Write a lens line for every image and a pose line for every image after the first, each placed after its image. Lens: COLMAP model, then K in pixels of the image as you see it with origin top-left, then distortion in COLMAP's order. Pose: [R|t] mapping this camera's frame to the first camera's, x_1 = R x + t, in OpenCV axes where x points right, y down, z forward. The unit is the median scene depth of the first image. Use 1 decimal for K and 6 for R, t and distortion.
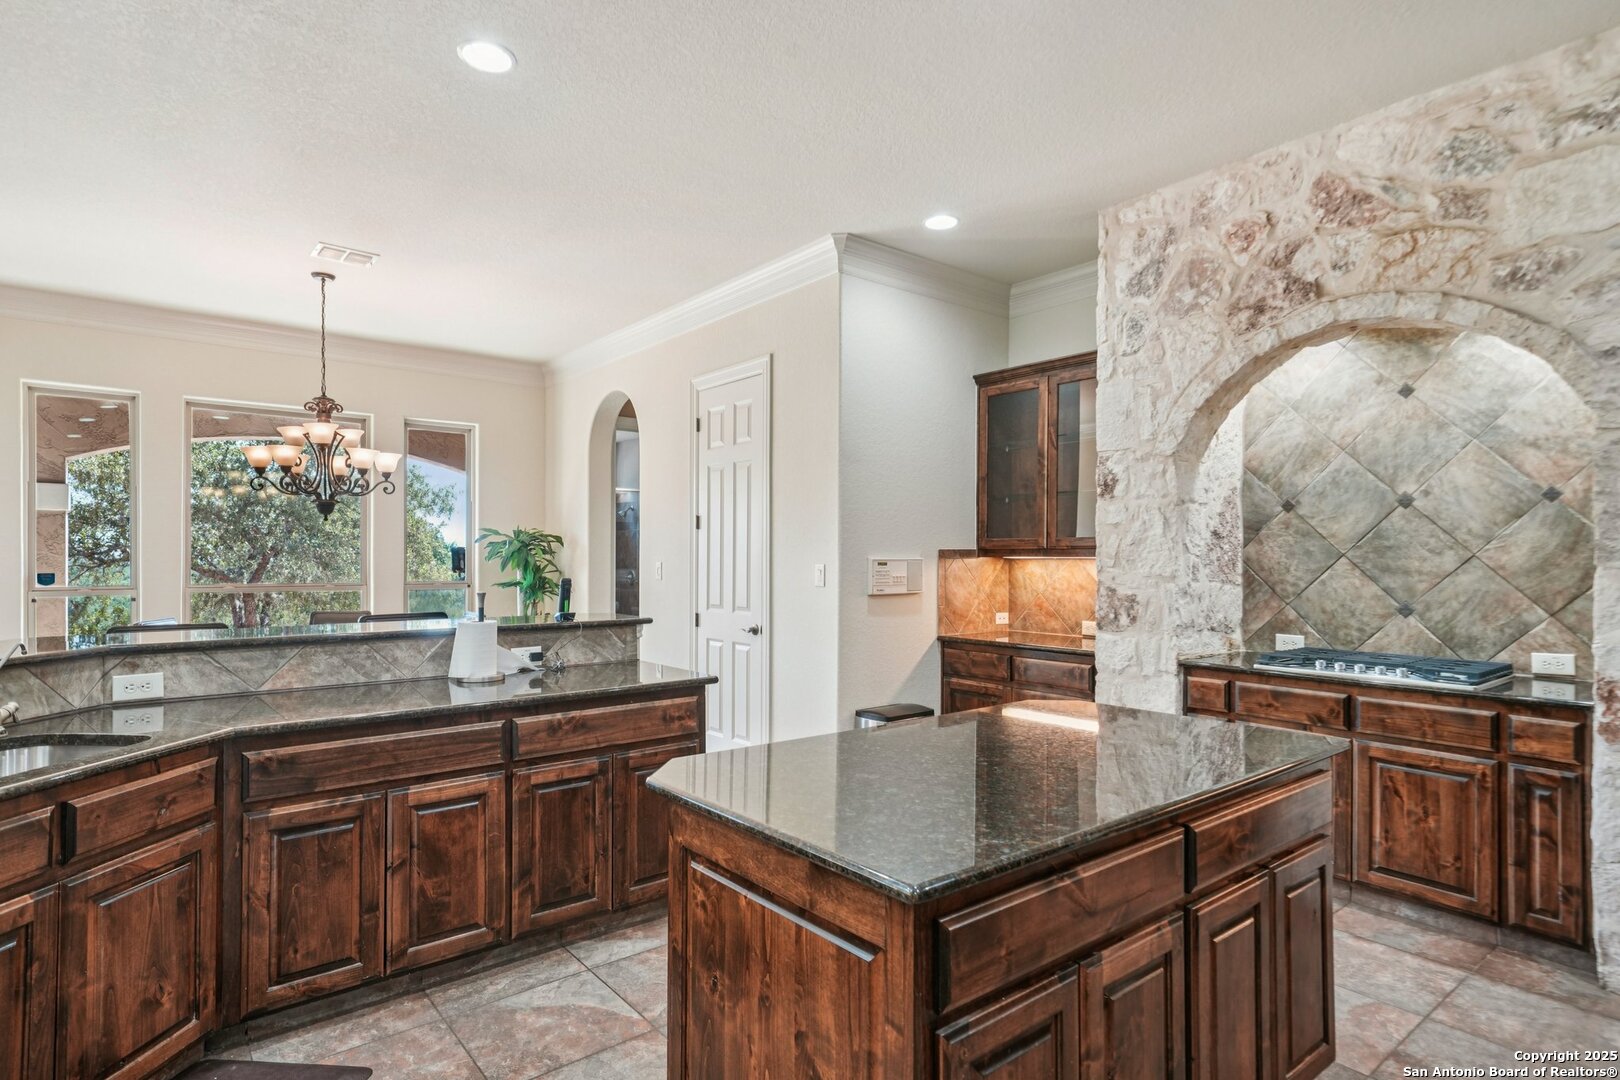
lens RADIAL K [[860.5, 0, 819.7], [0, 860.5, 546.9], [0, 0, 1]] dist [0.017989, 0.000472]
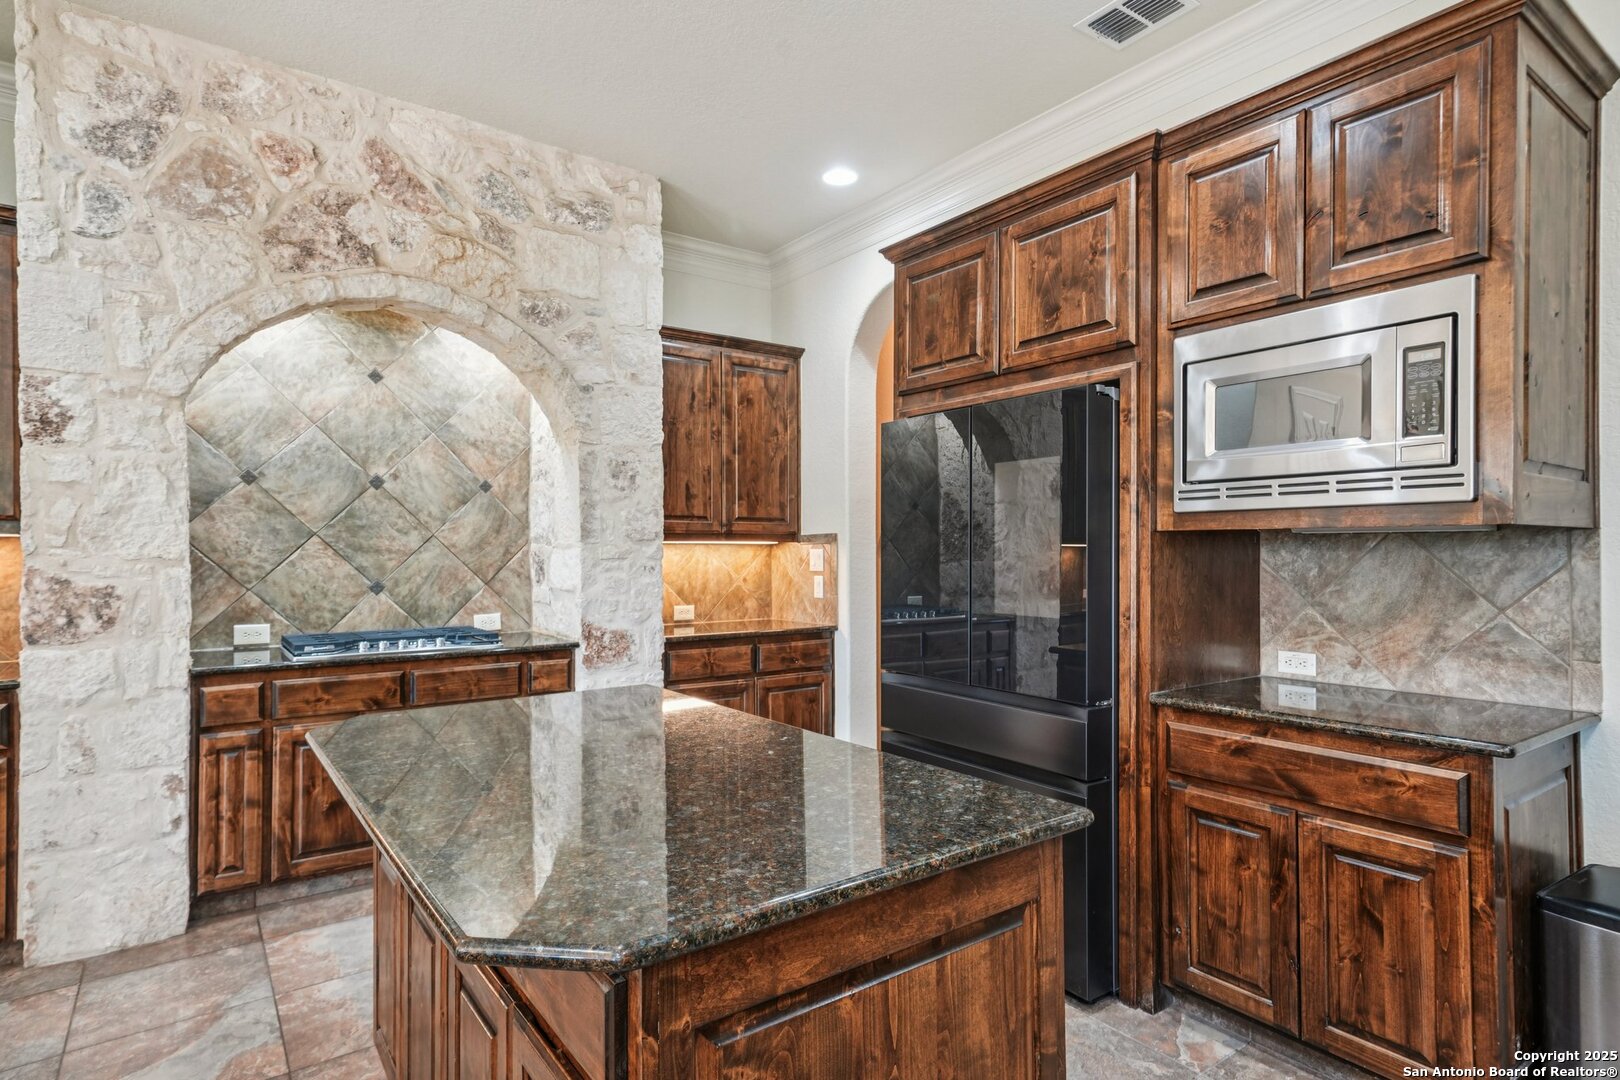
lens RADIAL K [[860.5, 0, 812.7], [0, 860.5, 545.0], [0, 0, 1]] dist [0.017989, 0.000472]
pose [[0.041549, 0.003649, 0.999130, -0.342085], [-0.008597, 0.999958, -0.003295, 0.021204], [-0.999099, -0.008452, 0.041579, 0.442584]]
